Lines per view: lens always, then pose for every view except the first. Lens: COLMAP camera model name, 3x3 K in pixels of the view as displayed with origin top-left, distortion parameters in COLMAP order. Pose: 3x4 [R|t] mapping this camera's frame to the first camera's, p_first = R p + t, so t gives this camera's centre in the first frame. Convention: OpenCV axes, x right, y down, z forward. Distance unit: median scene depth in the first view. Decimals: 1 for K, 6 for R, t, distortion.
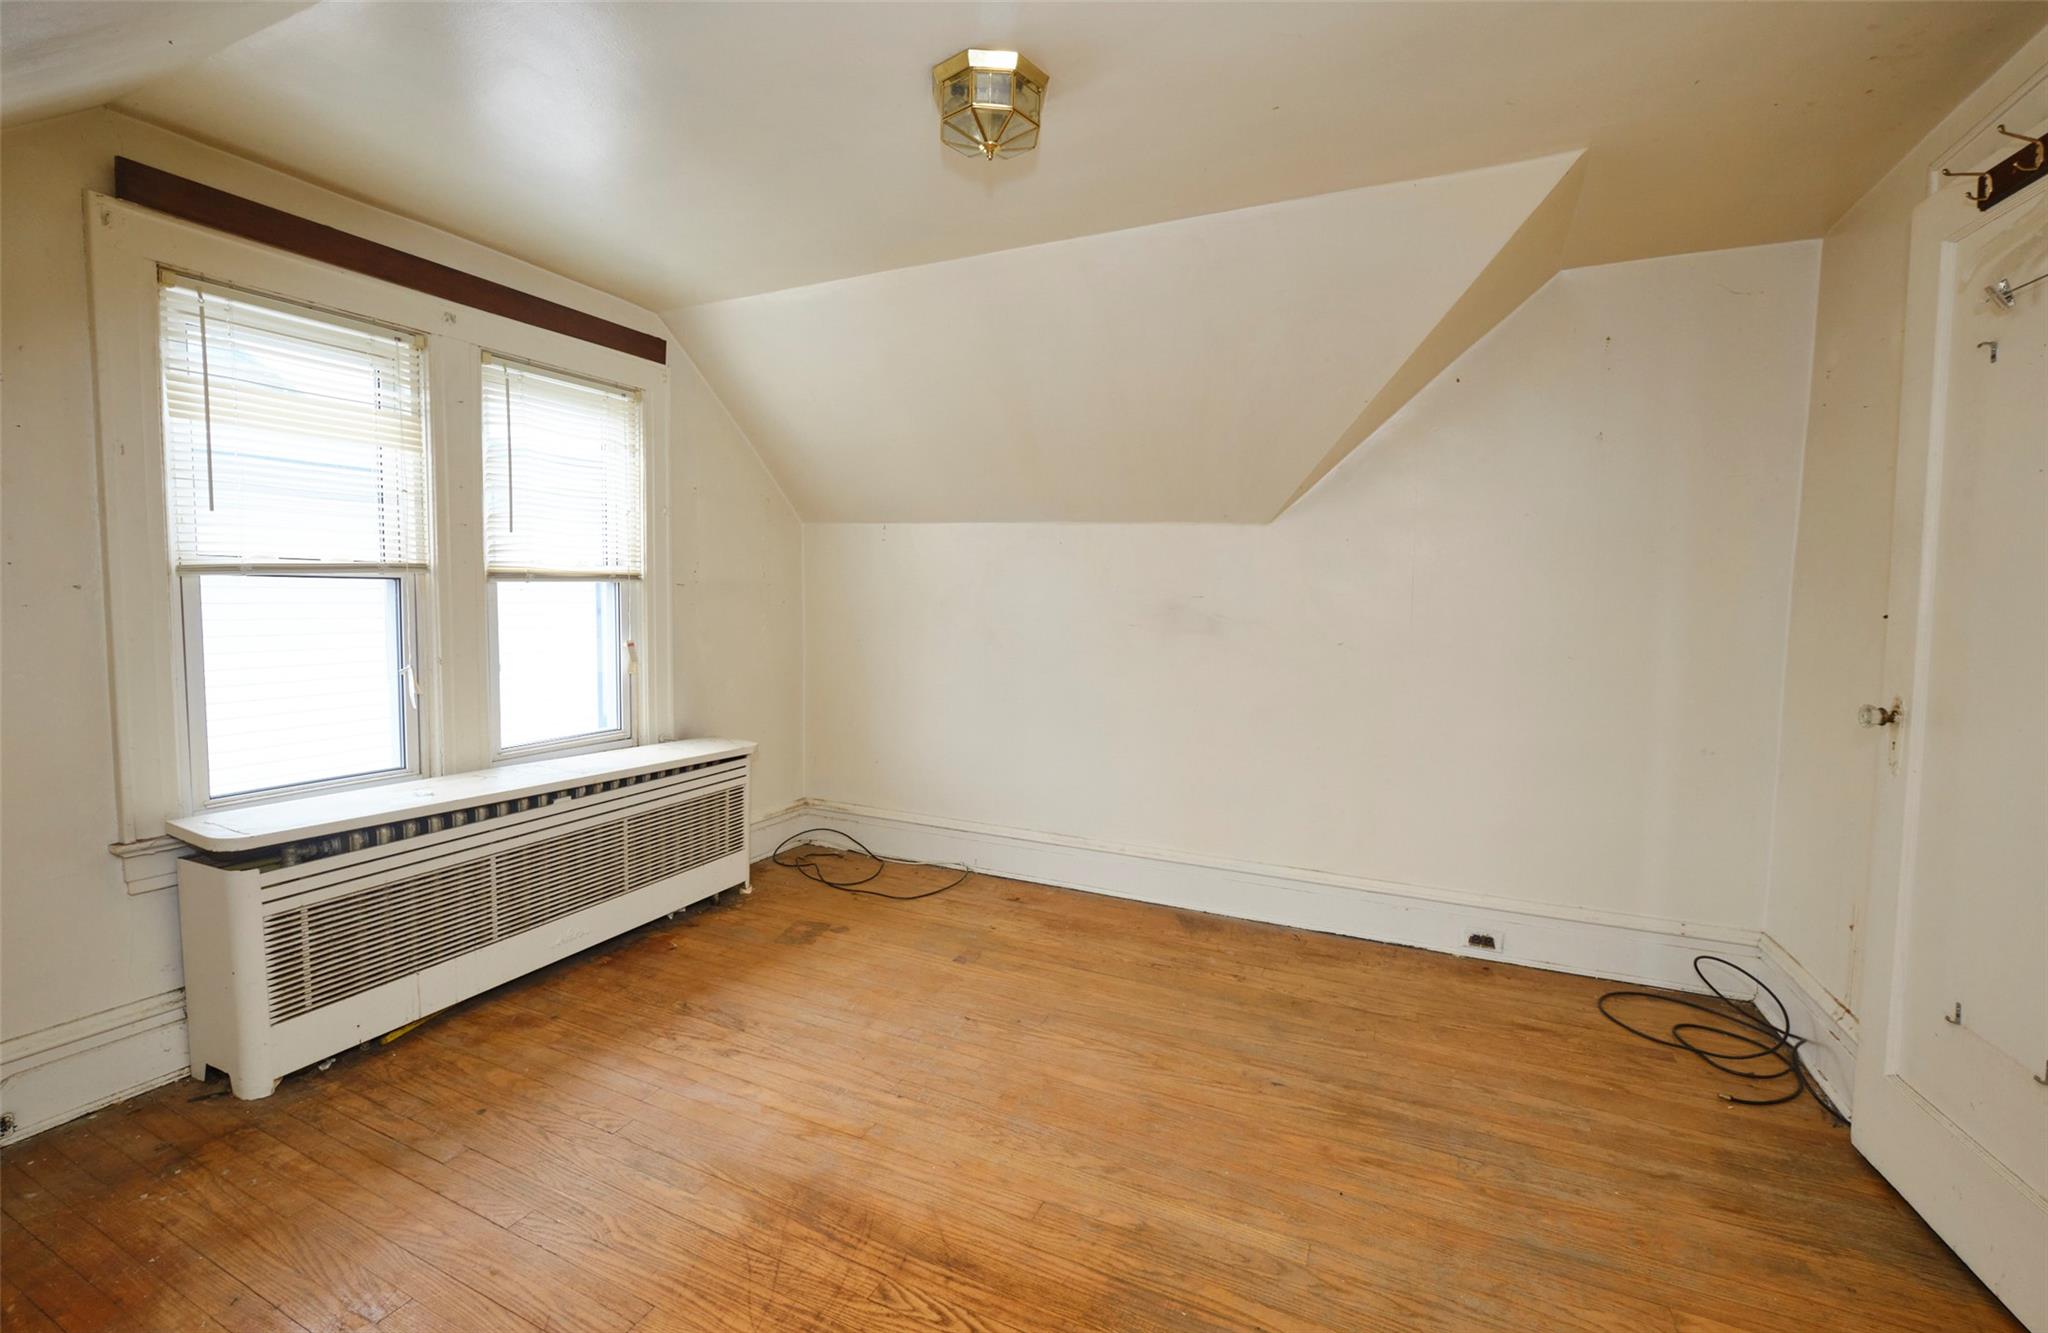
lens RADIAL K [[867.6, 0, 1023.8], [0, 867.6, 657.2], [0, 0, 1]] dist [0.001218, -0.003183]
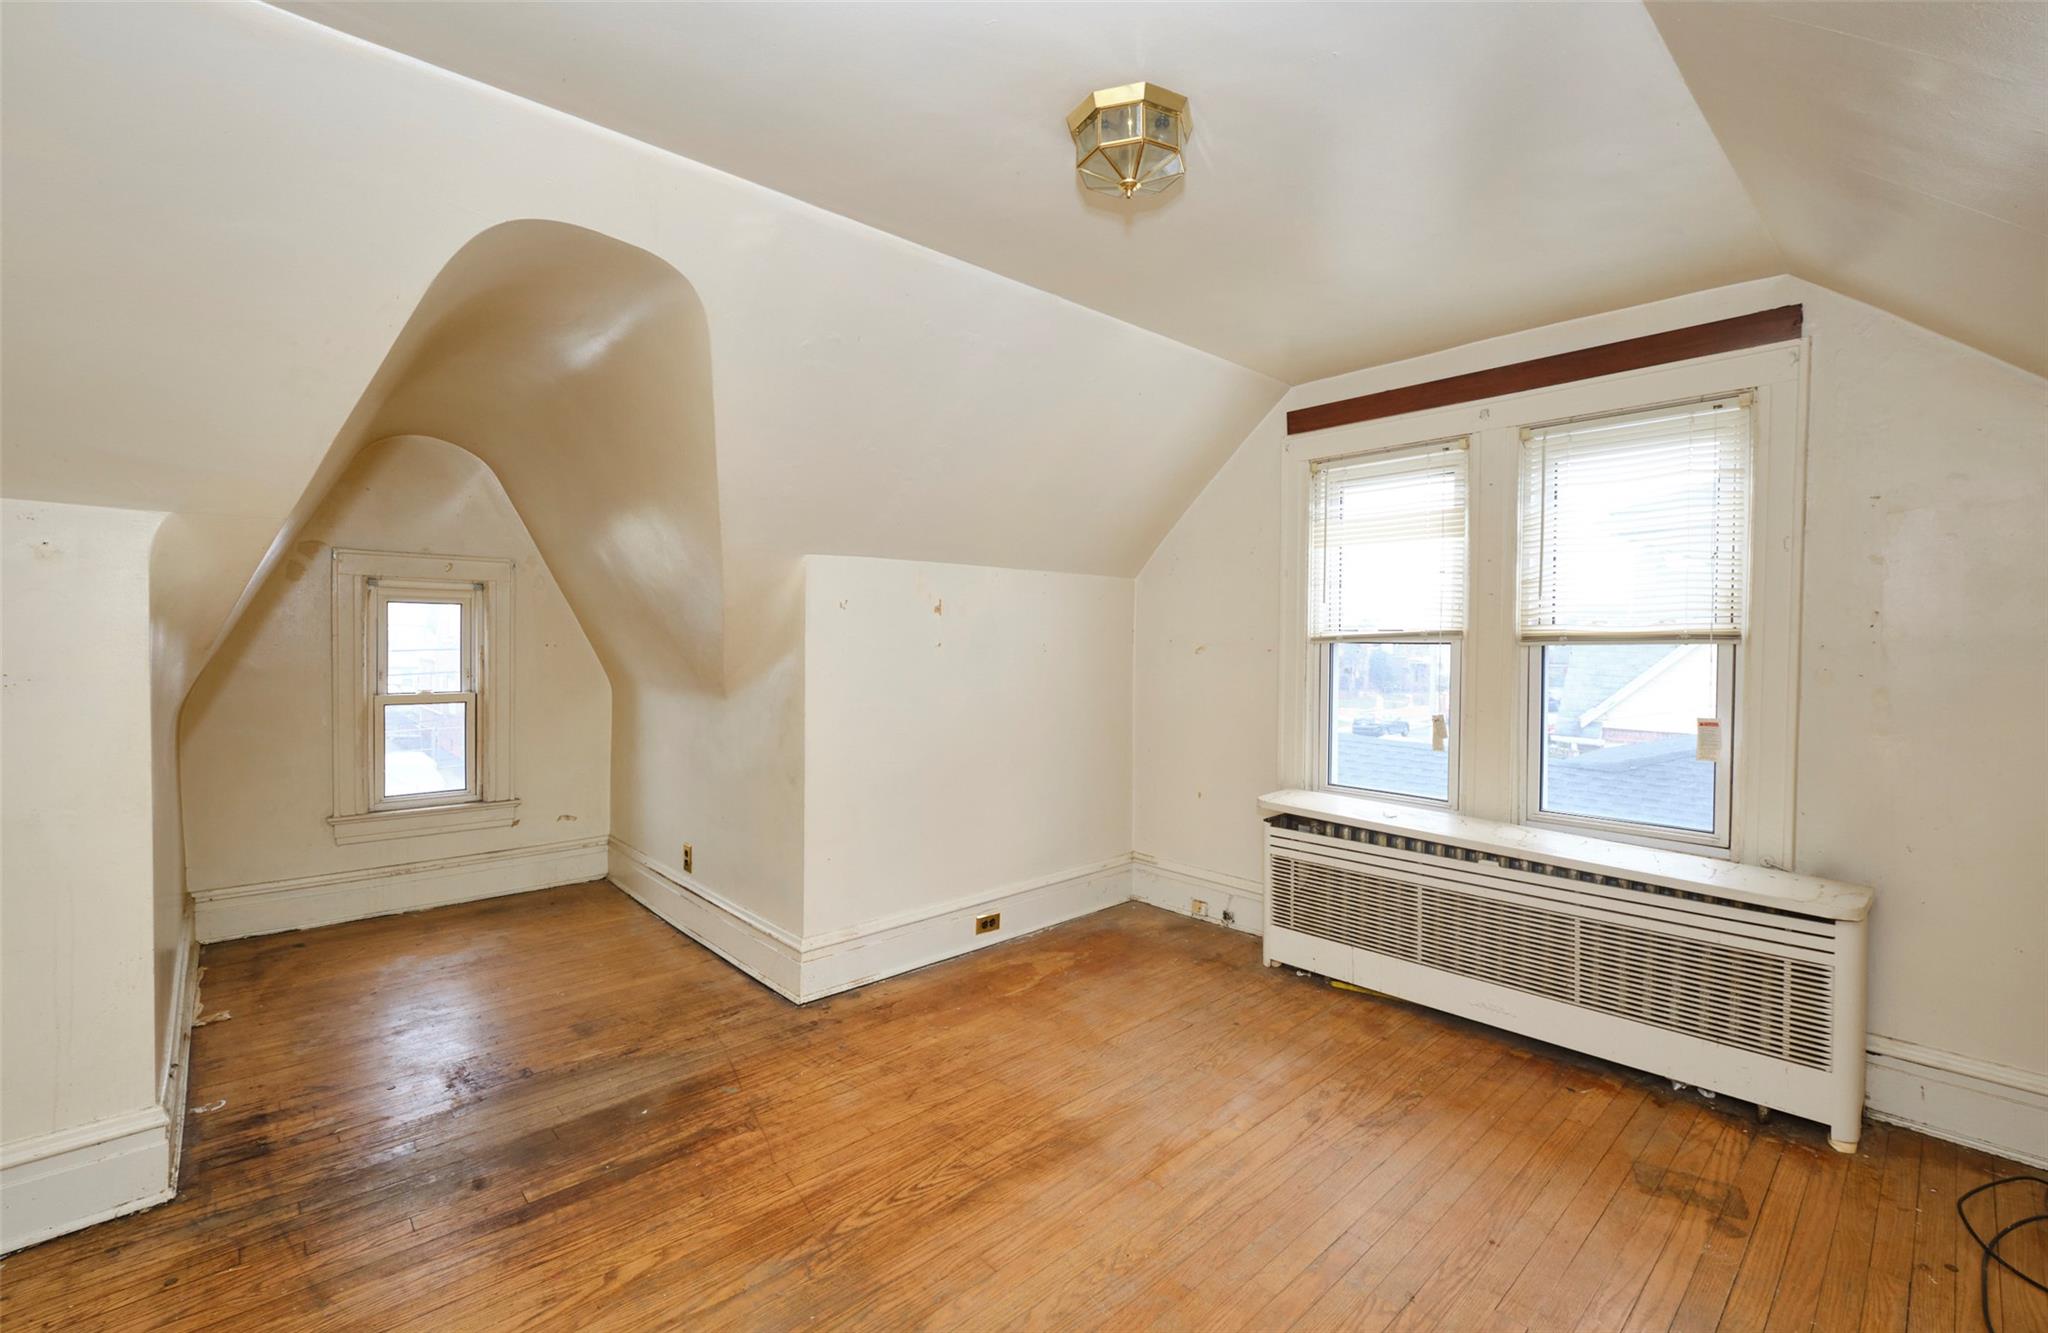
lens RADIAL K [[867.6, 0, 1023.8], [0, 867.6, 657.2], [0, 0, 1]] dist [0.001218, -0.003183]
pose [[-0.382493, 0.002122, -0.923956, 0.700292], [-0.075550, 0.996577, 0.033565, -0.075265], [0.920864, 0.082643, -0.381024, 1.029652]]
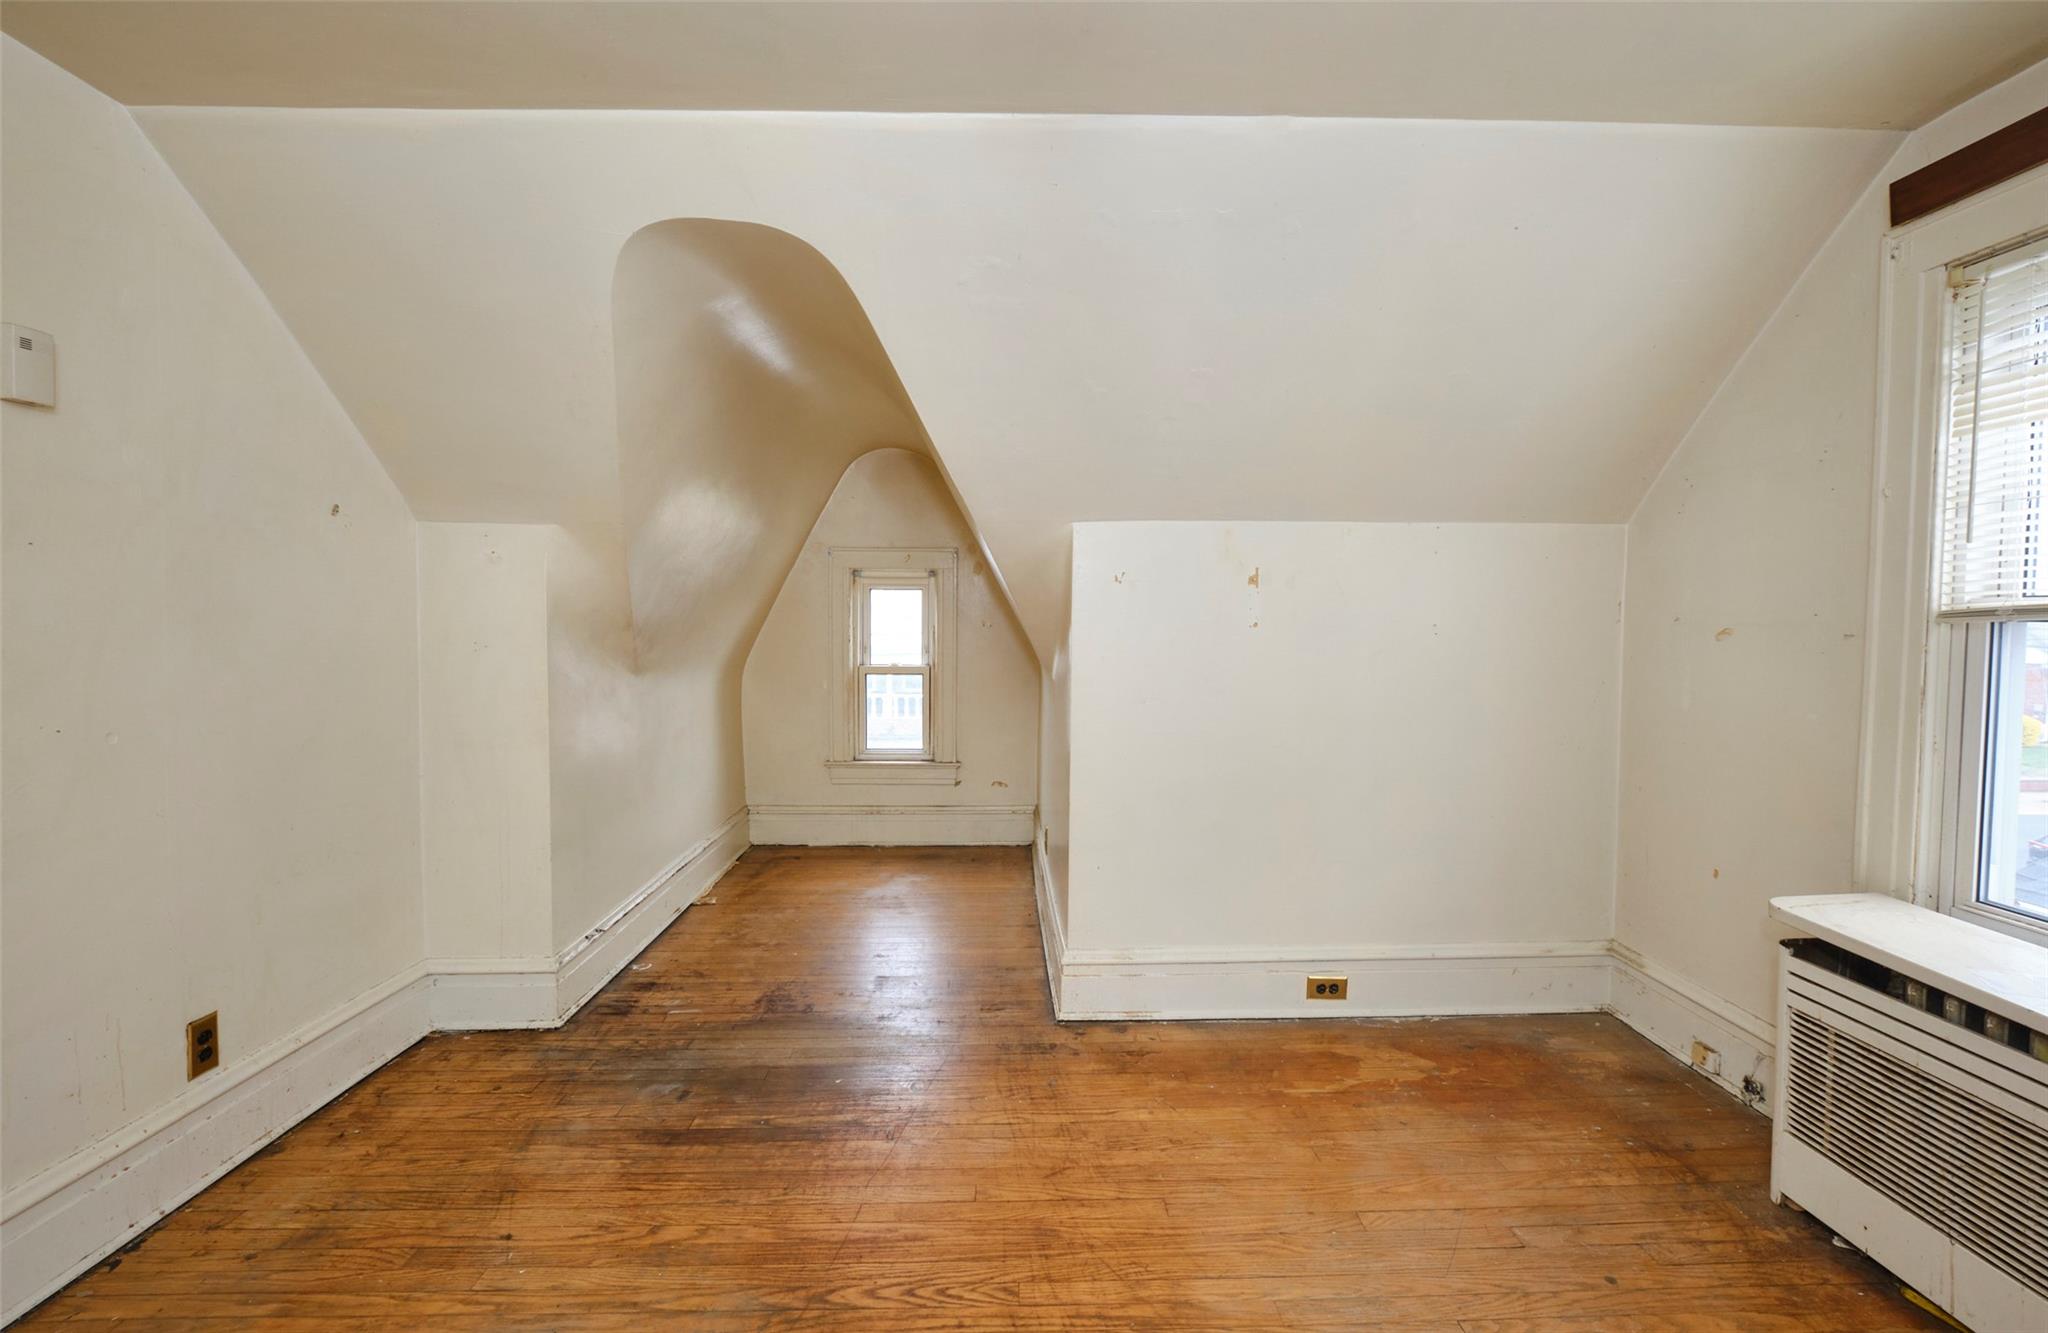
lens RADIAL K [[867.6, 0, 1023.8], [0, 867.6, 657.2], [0, 0, 1]] dist [0.001218, -0.003183]
pose [[-0.895357, 0.003027, -0.445338, 0.194102], [-0.046458, 0.993886, 0.100159, -0.094945], [0.442919, 0.110368, -0.889743, 1.242597]]
